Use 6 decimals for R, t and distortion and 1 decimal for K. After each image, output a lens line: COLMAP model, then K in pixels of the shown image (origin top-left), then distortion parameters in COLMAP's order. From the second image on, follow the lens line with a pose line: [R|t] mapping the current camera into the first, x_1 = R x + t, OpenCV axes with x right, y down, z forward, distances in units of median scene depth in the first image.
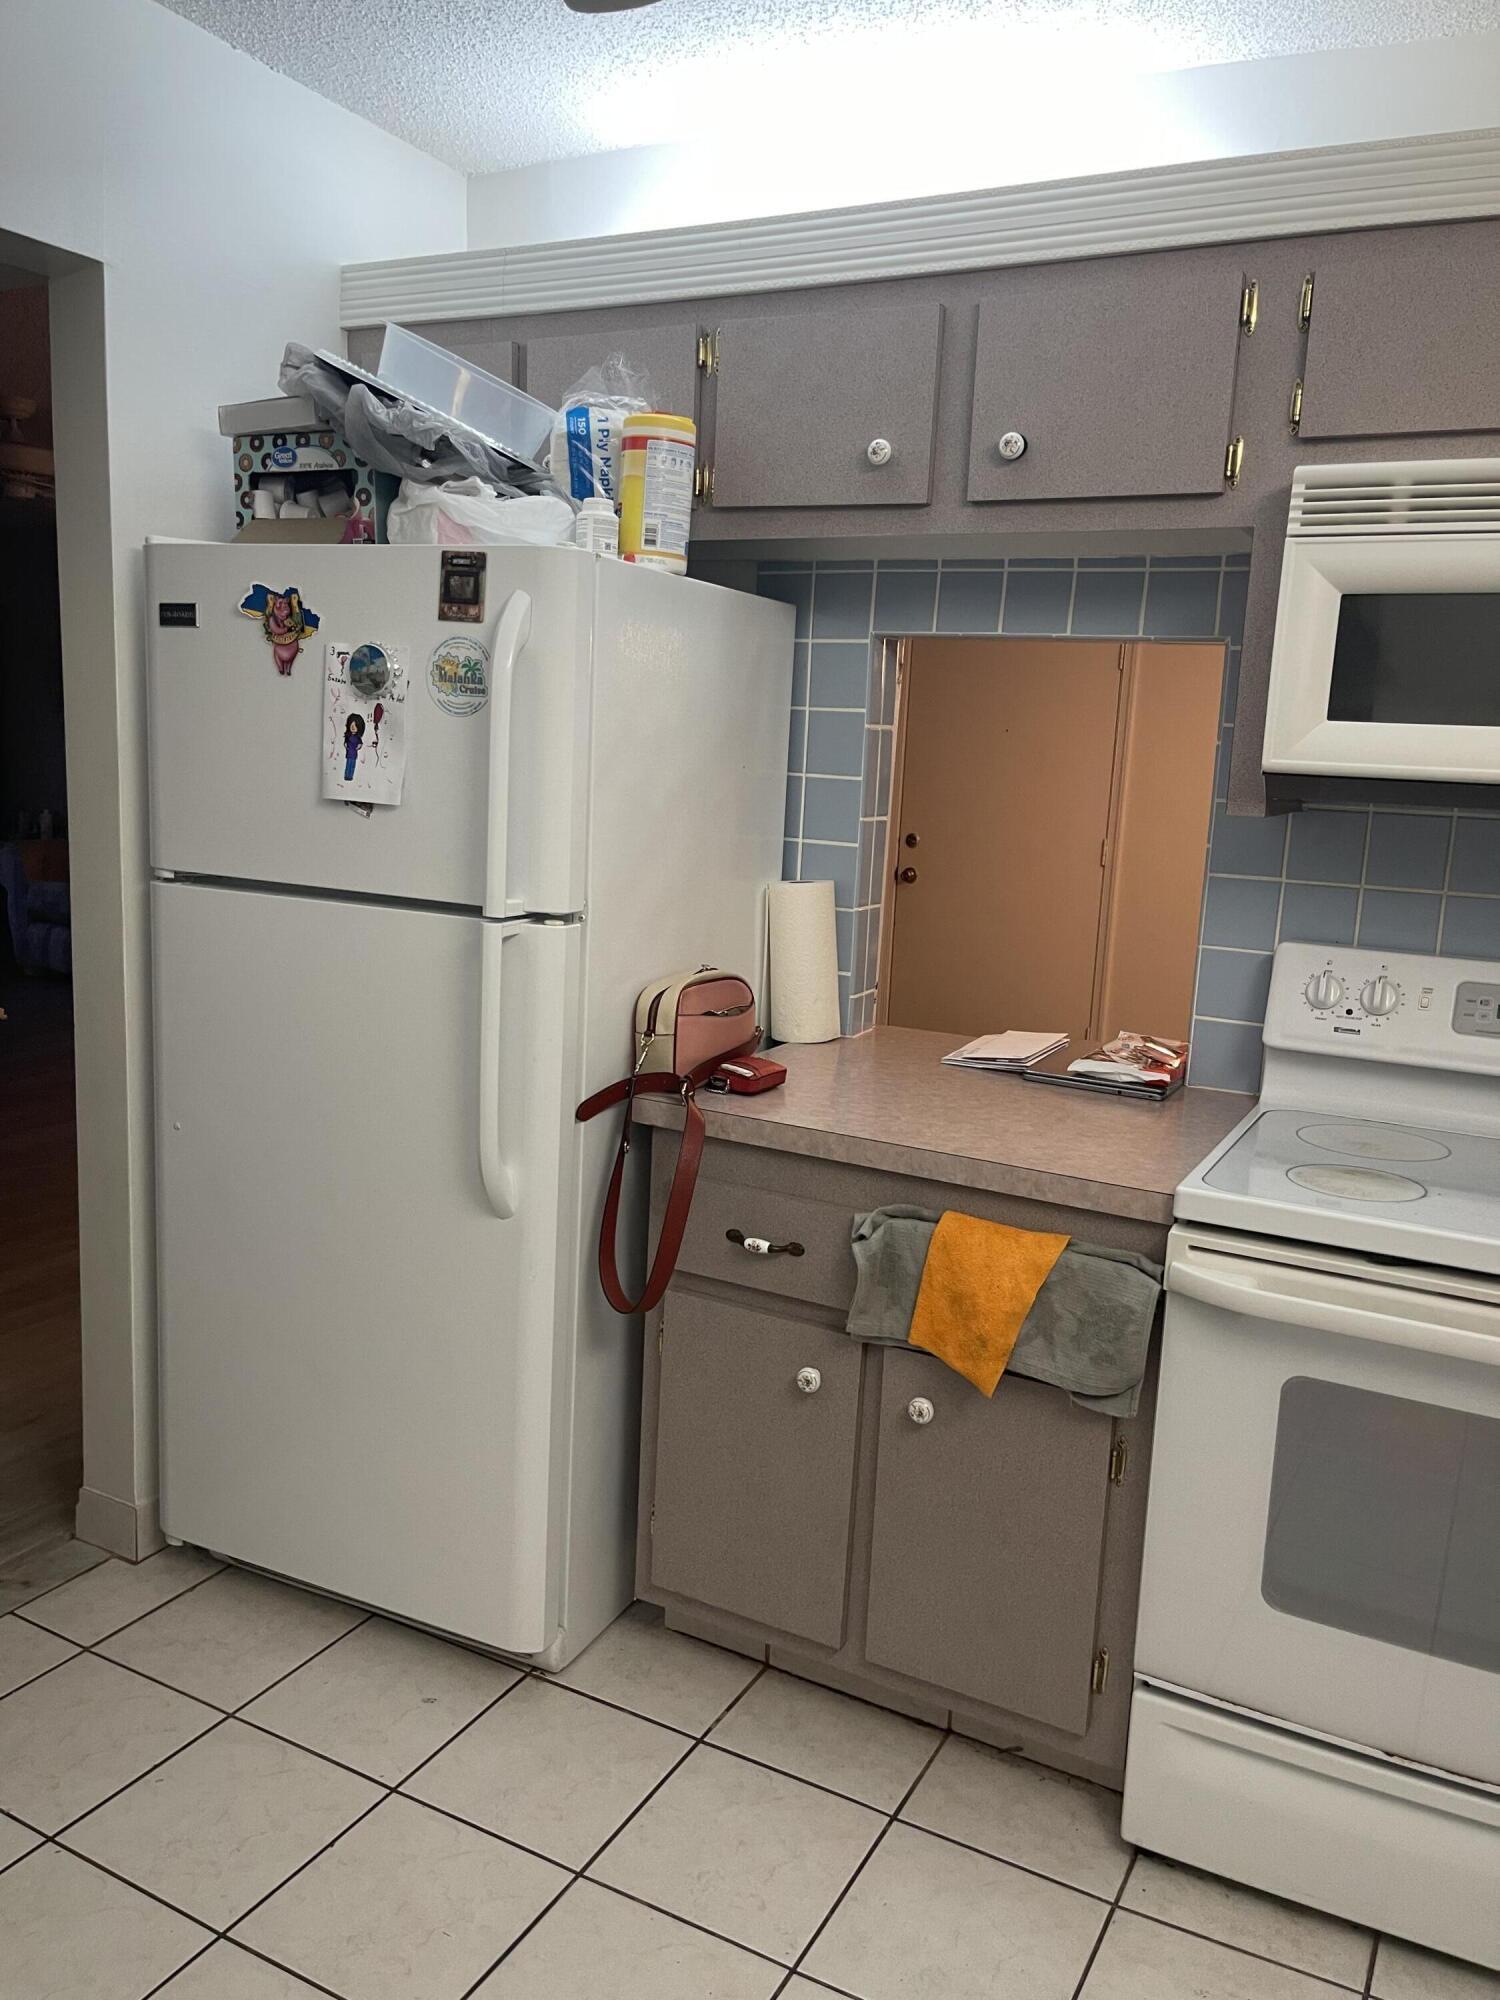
lens RADIAL K [[1512.1, 0, 755.4], [0, 1512.1, 1011.2], [0, 0, 1]] dist [0.056234, -0.072484]
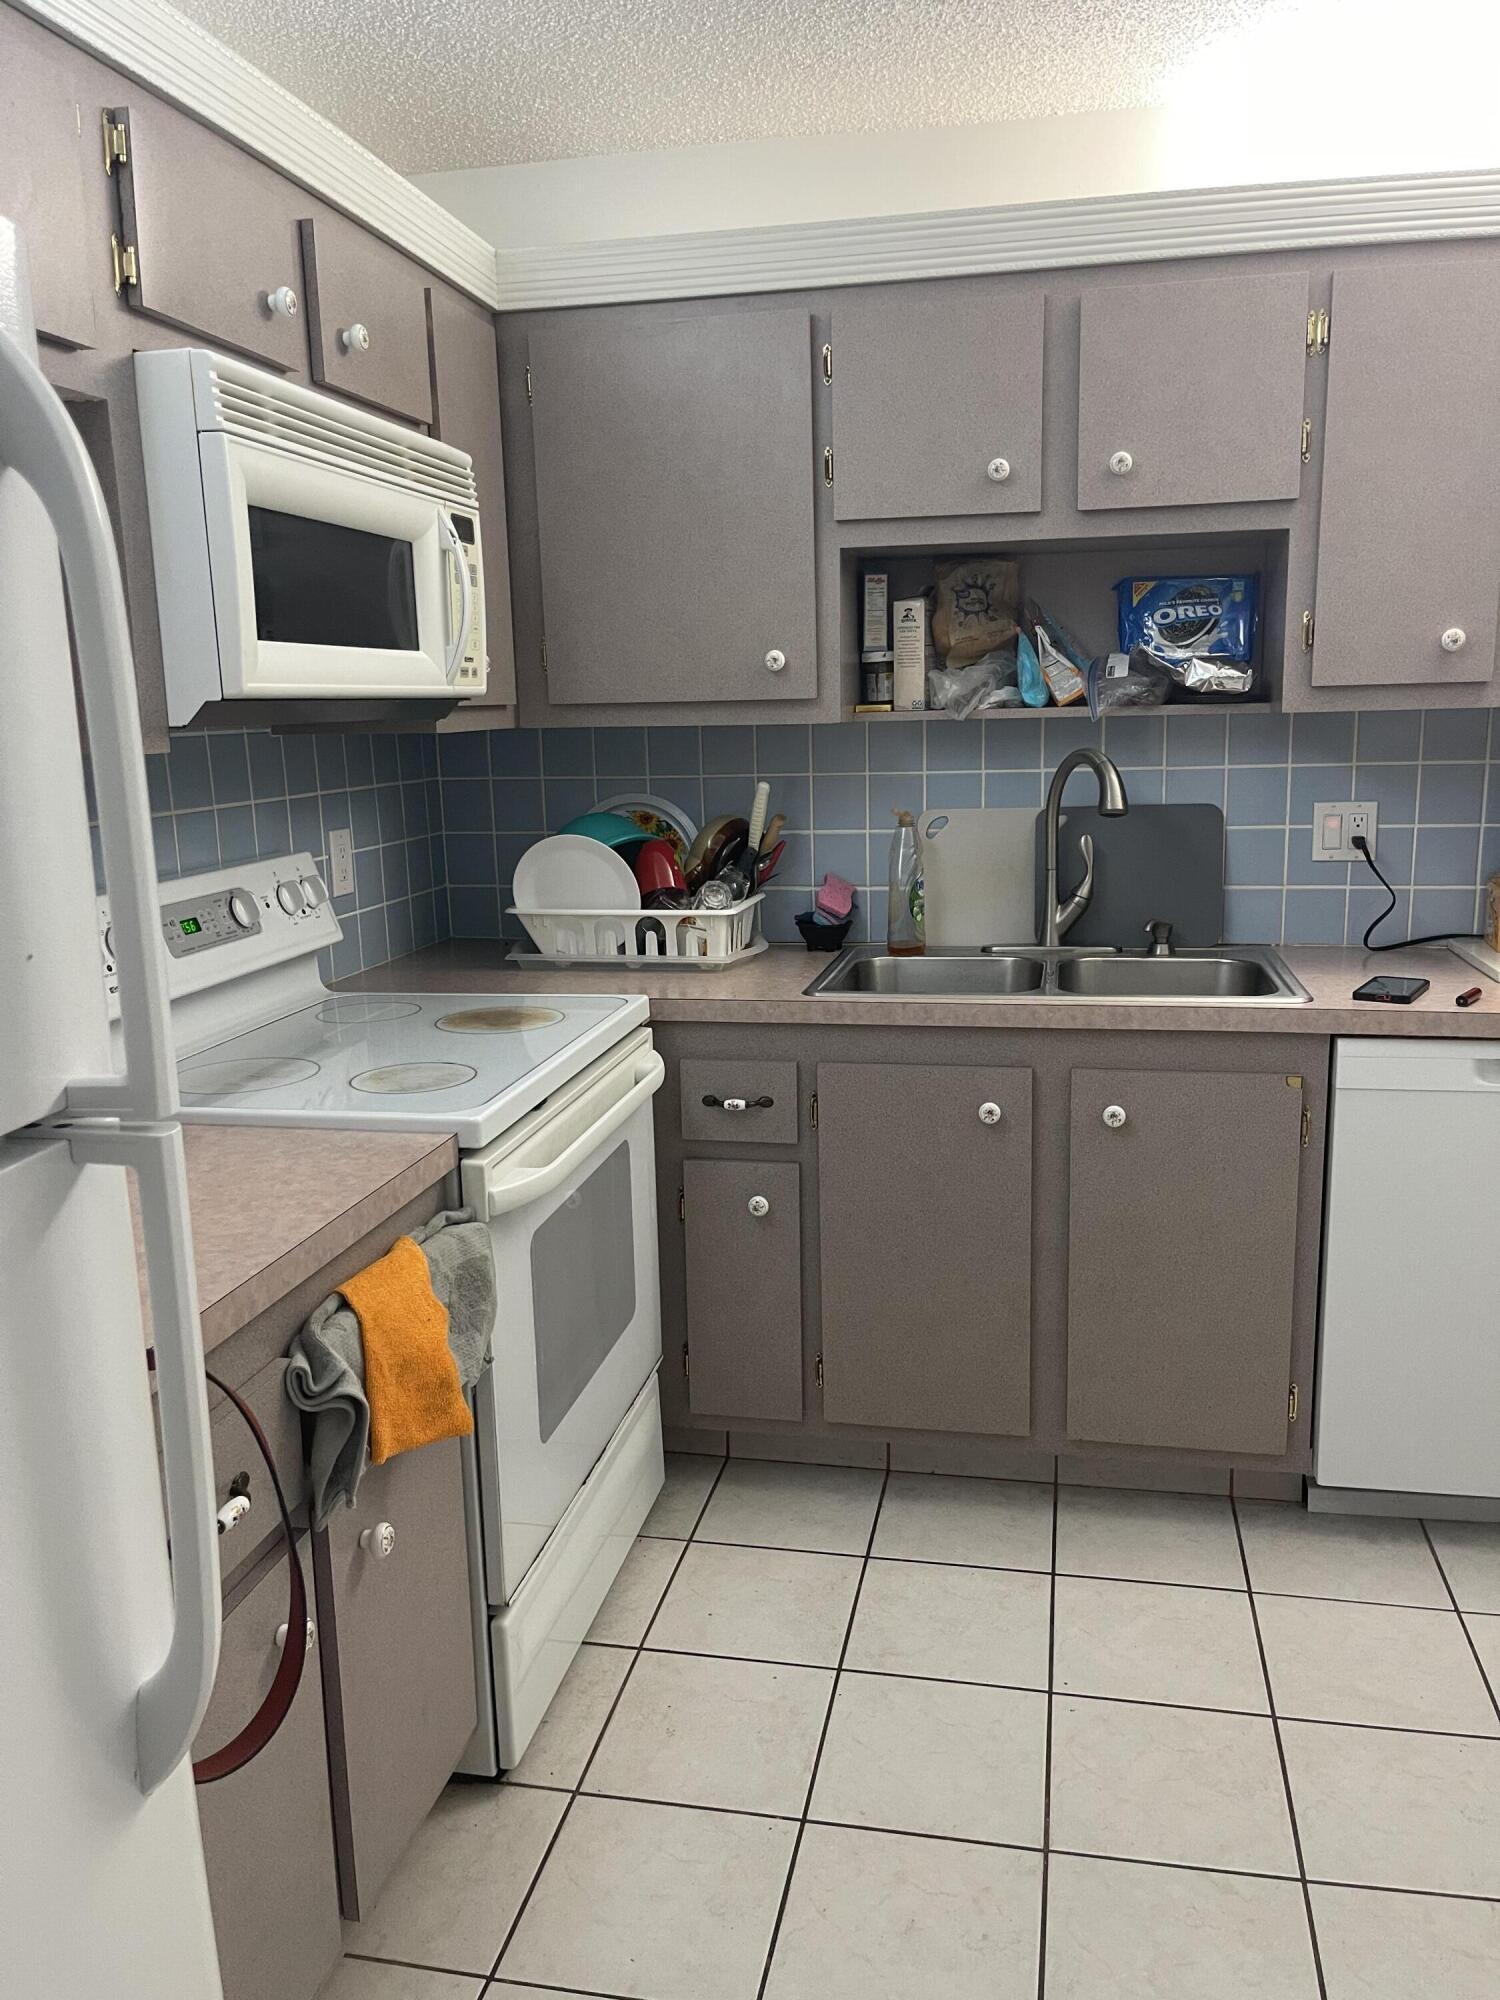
lens RADIAL K [[1512.1, 0, 758.8], [0, 1512.1, 989.8], [0, 0, 1]] dist [0.056234, -0.072484]
pose [[-0.279423, -0.225307, 0.933359, -0.625759], [0.160470, 0.947449, 0.276749, -0.193458], [-0.946664, 0.227106, -0.228584, 0.955393]]
